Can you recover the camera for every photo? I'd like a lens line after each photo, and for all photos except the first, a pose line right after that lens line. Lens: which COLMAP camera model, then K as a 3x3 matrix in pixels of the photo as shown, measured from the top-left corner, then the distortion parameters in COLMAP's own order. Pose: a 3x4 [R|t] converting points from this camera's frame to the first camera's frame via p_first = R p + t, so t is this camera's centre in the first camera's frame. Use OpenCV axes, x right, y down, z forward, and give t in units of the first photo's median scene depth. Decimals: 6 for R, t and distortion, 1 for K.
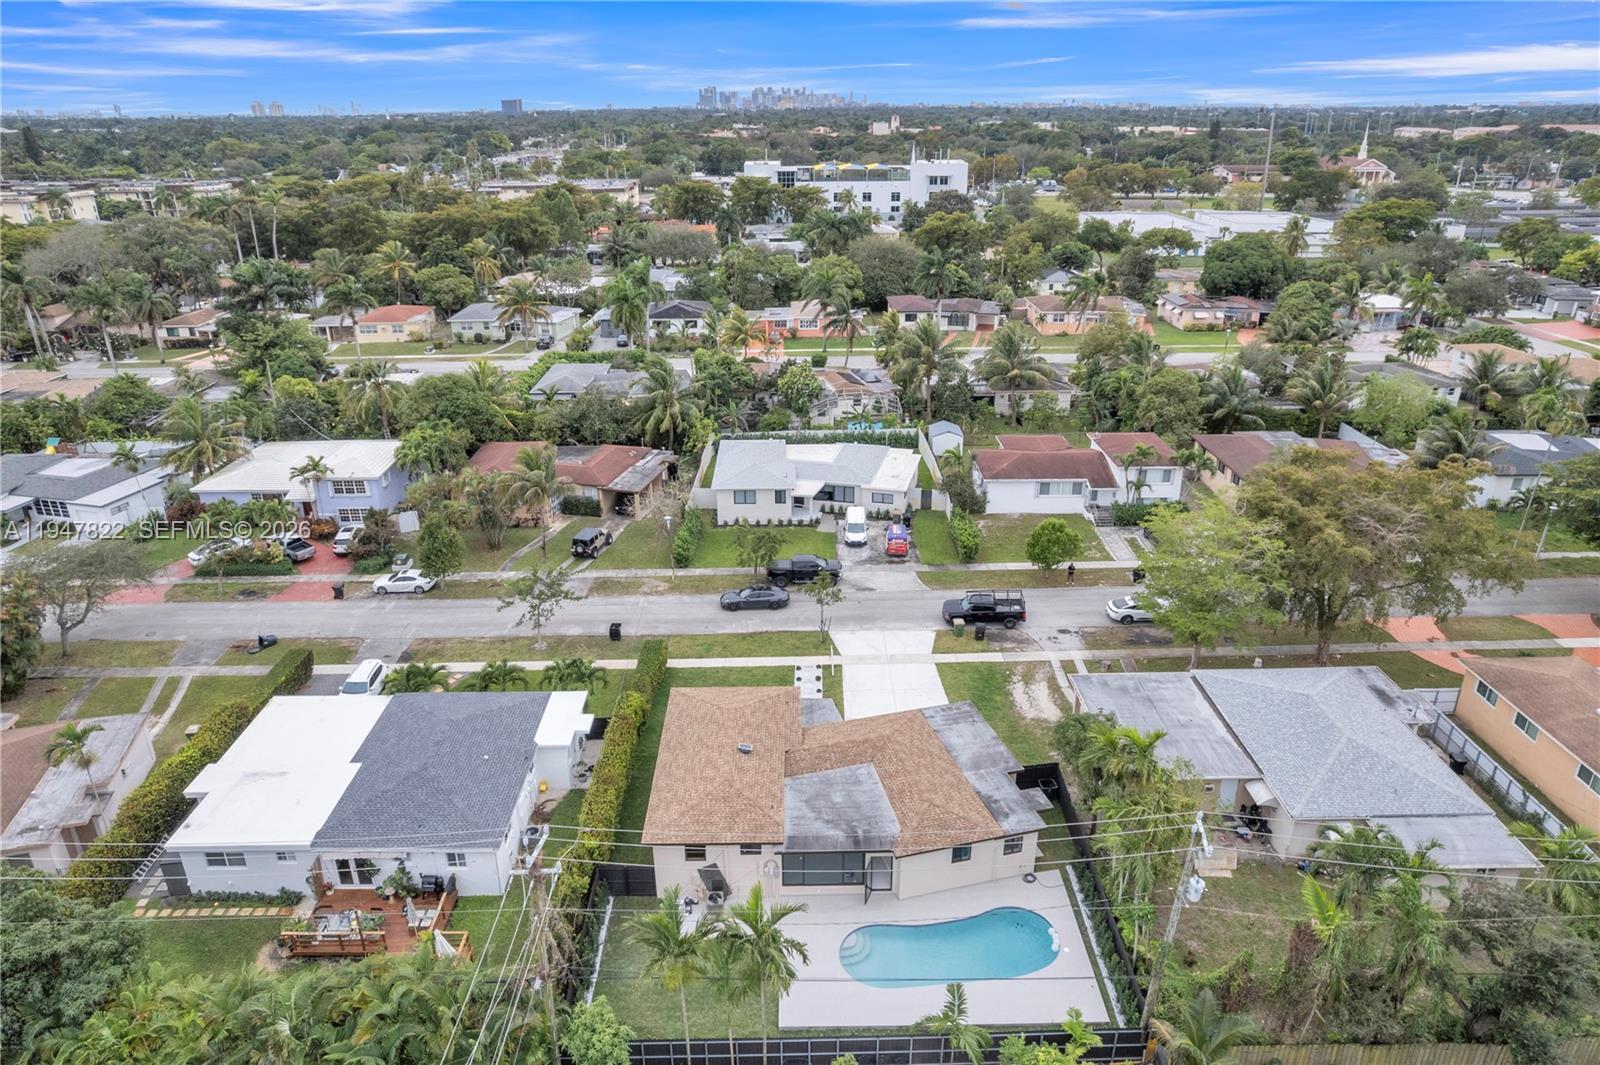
lens RADIAL K [[1033.8, 0, 800.0], [0, 1033.8, 532.5], [0, 0, 1]] dist [-0.027929, 0.000416]
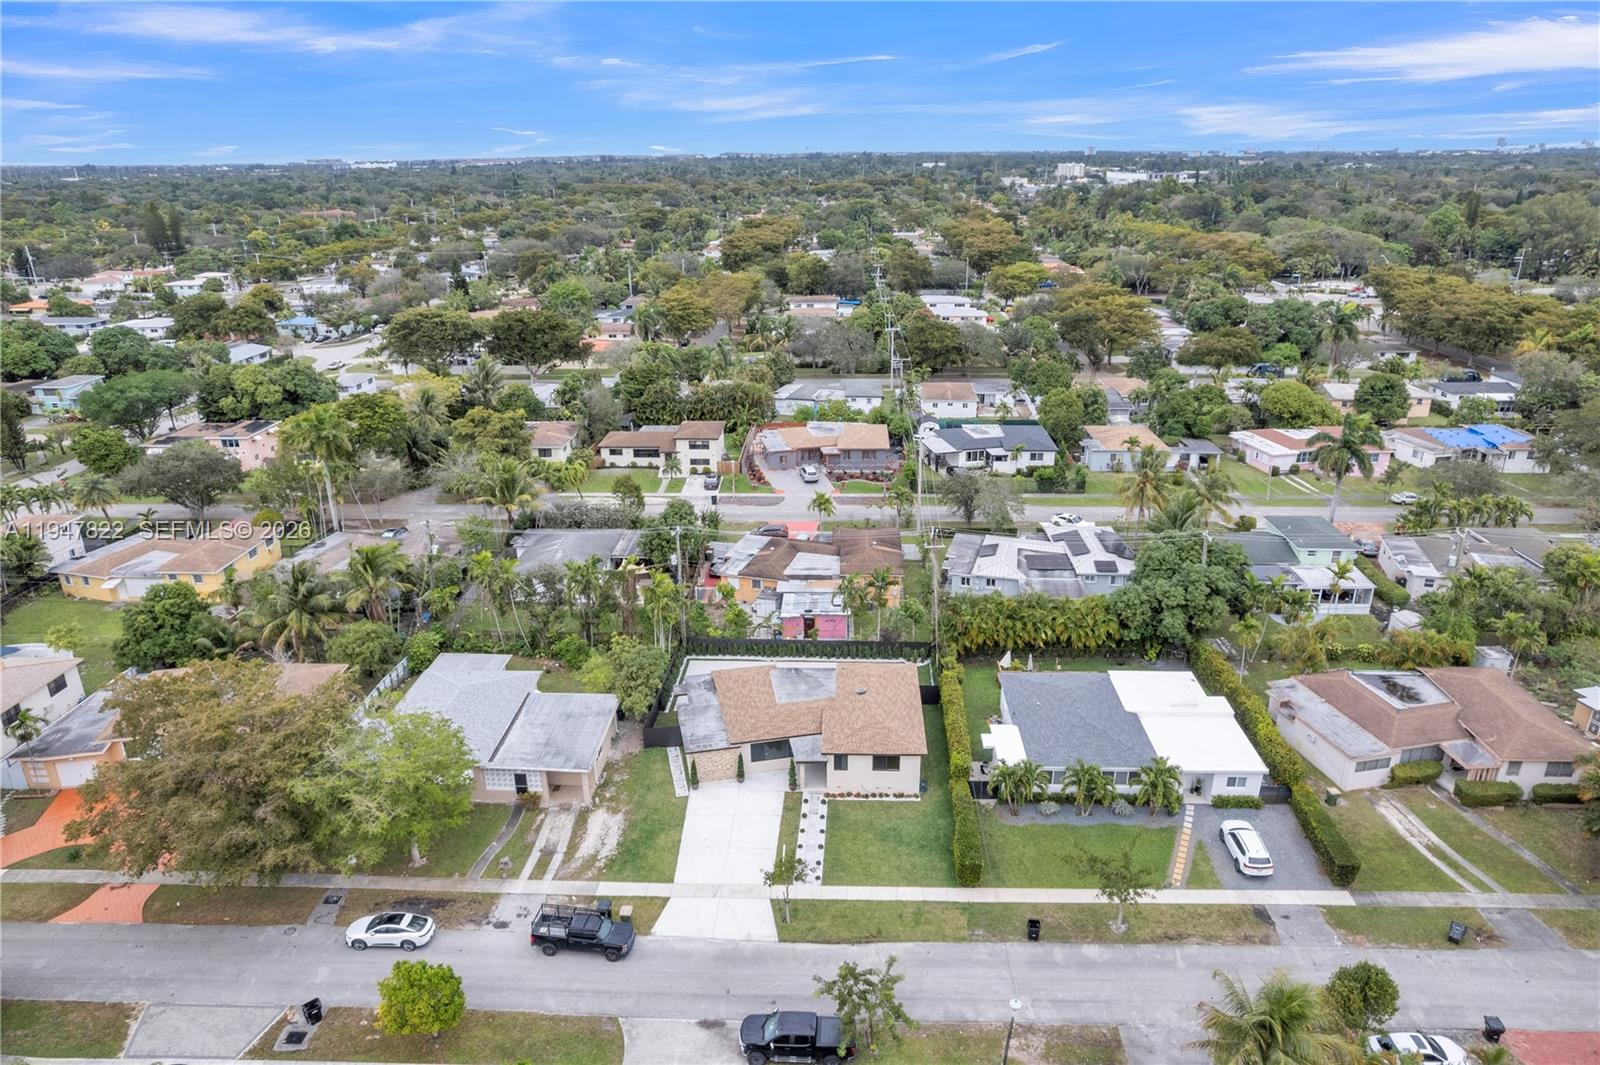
lens RADIAL K [[1033.8, 0, 800.0], [0, 1033.8, 532.5], [0, 0, 1]] dist [-0.027929, 0.000416]
pose [[-0.998012, -0.003281, 0.062939, -0.044715], [0.040836, 0.726994, 0.685428, -0.768319], [-0.048005, 0.686636, -0.725415, 1.497597]]
